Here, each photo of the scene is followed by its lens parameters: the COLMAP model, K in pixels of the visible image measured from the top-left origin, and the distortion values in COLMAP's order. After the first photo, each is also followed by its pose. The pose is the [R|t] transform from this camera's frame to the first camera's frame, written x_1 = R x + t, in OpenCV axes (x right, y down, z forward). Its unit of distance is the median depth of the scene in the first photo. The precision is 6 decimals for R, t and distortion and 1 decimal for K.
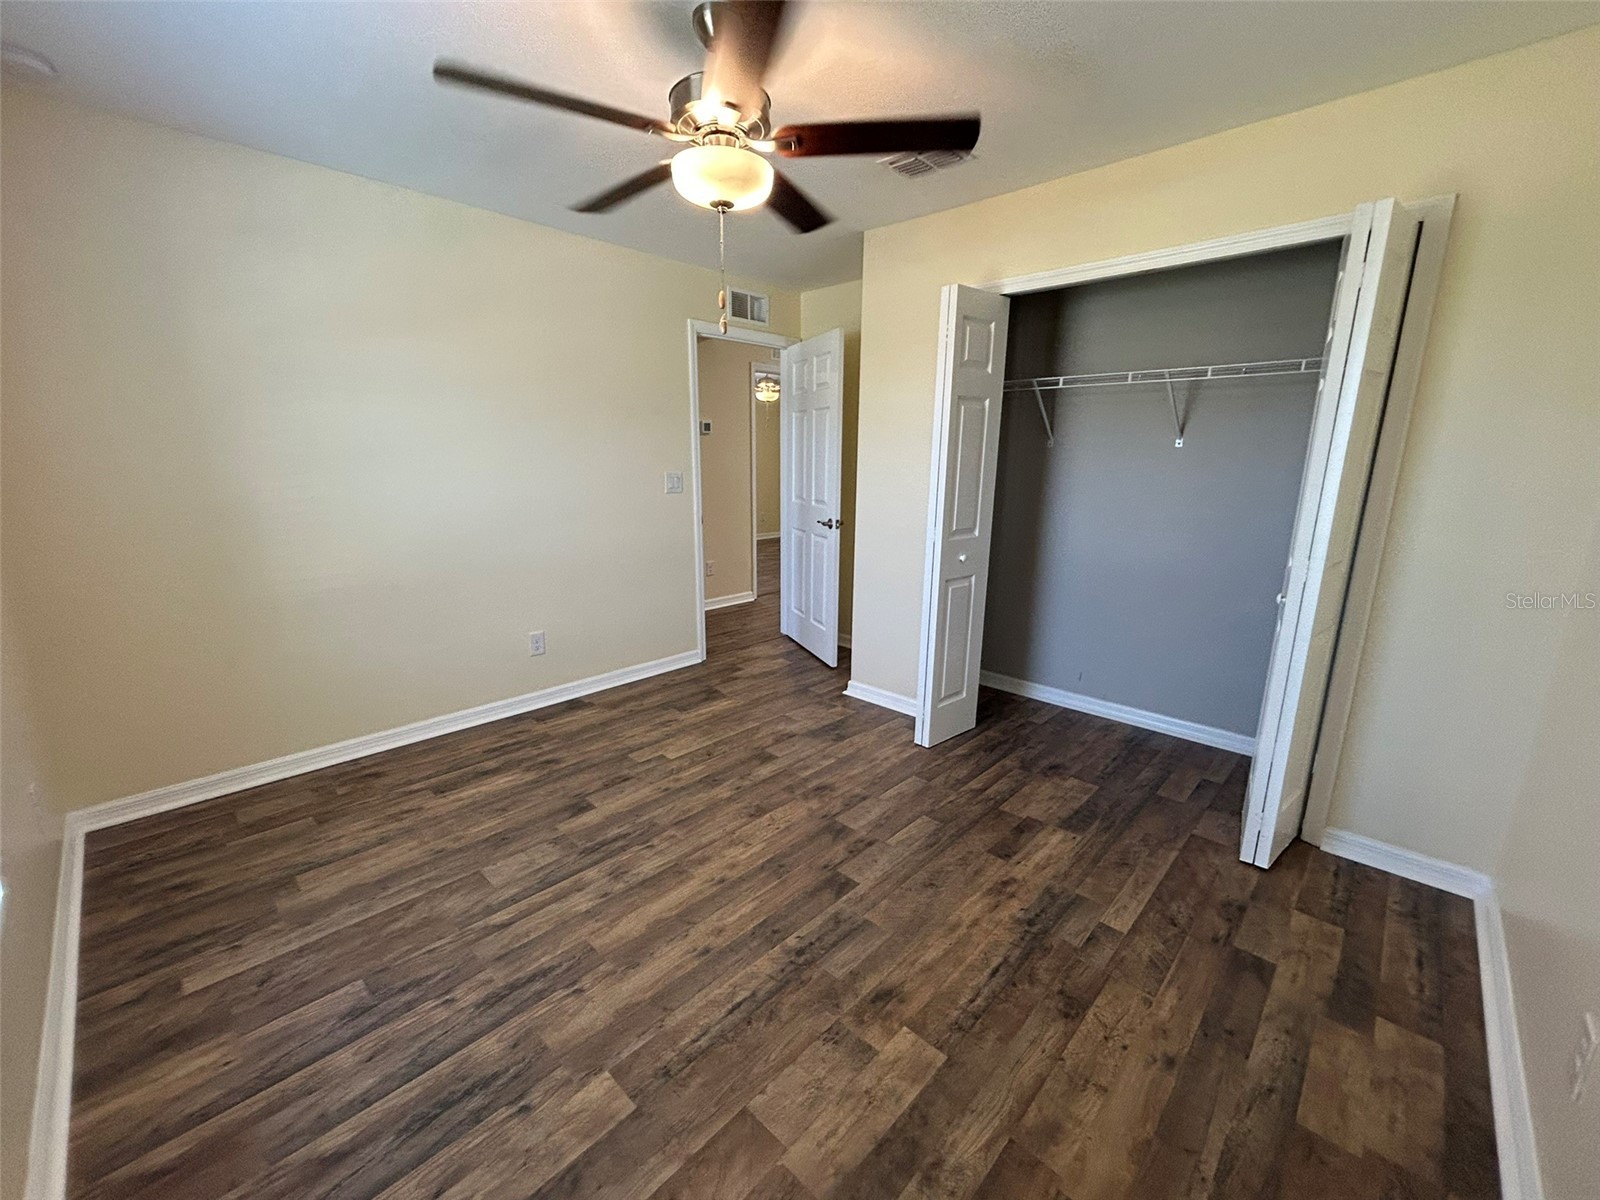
lens RADIAL K [[647.0, 0, 800.0], [0, 647.0, 600.0], [0, 0, 1]] dist [-0.003076, 0.000014]
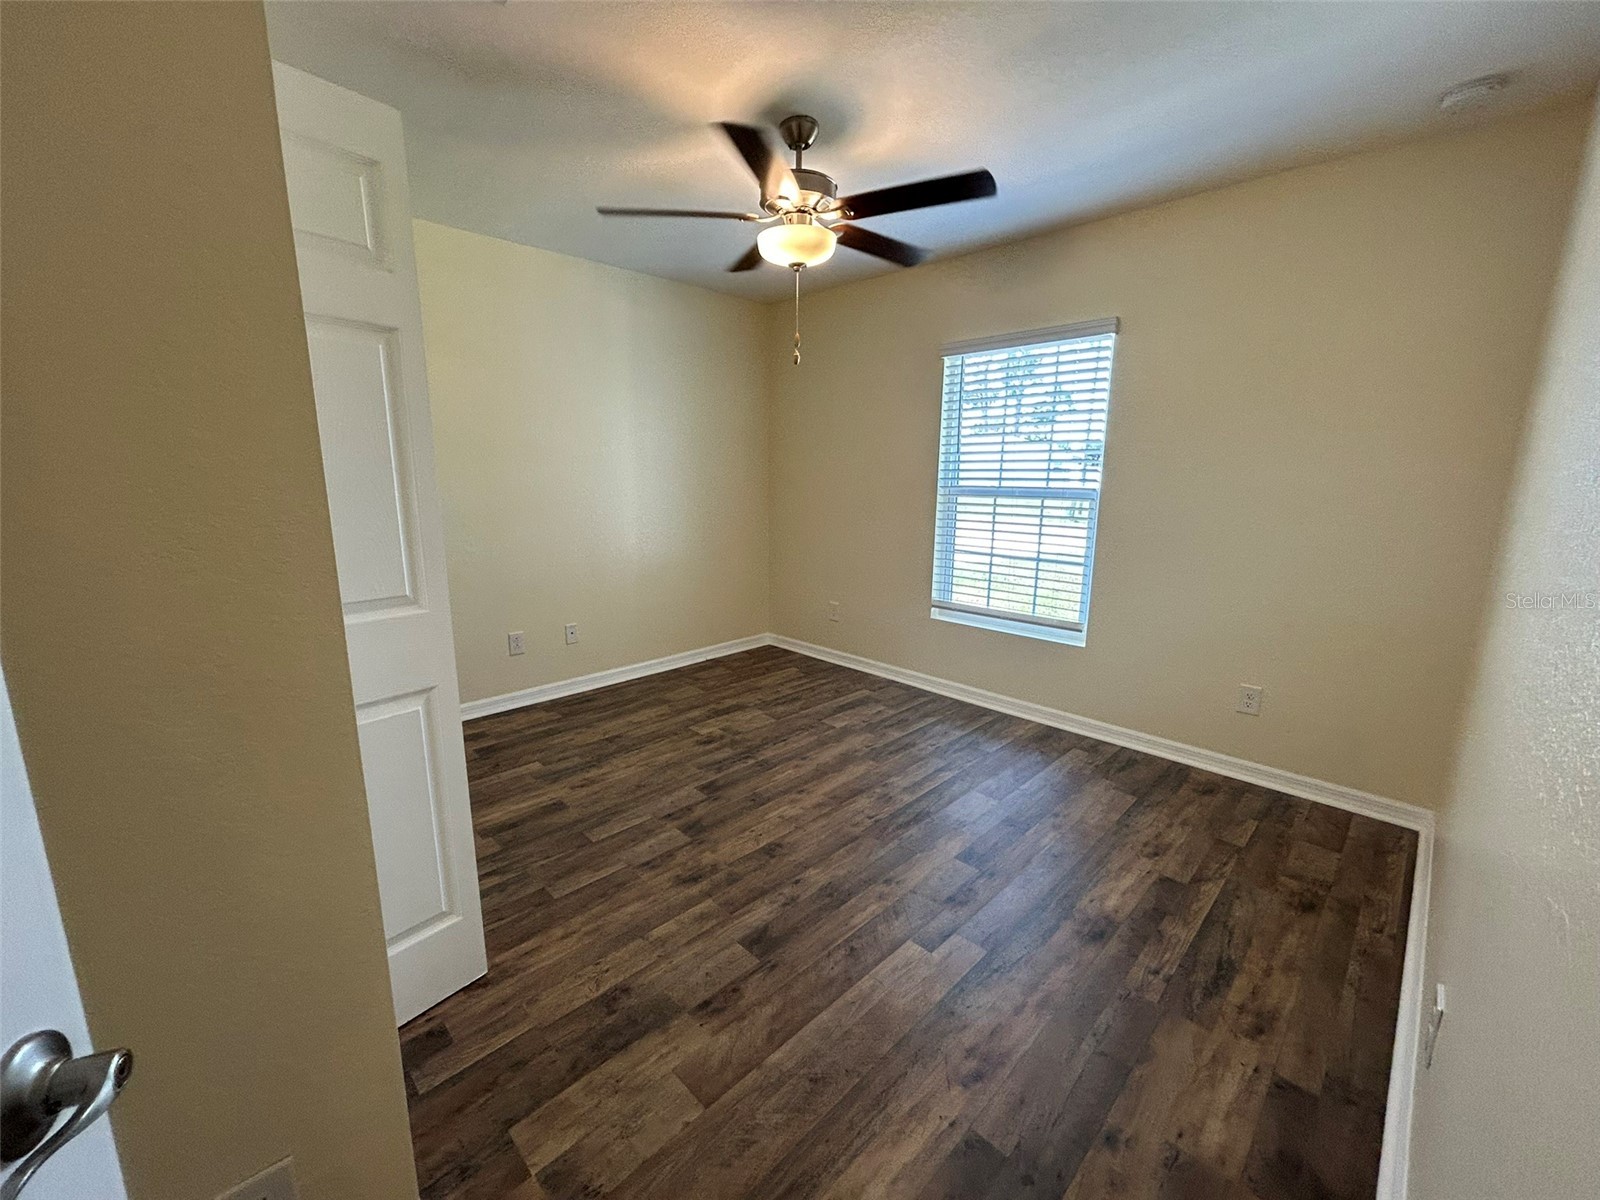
lens RADIAL K [[647.0, 0, 800.0], [0, 647.0, 600.0], [0, 0, 1]] dist [-0.003076, 0.000014]
pose [[-0.999612, -0.020351, 0.018992, -0.134077], [-0.010826, 0.912786, 0.408294, -0.427038], [-0.025645, 0.407930, -0.912653, 1.980452]]
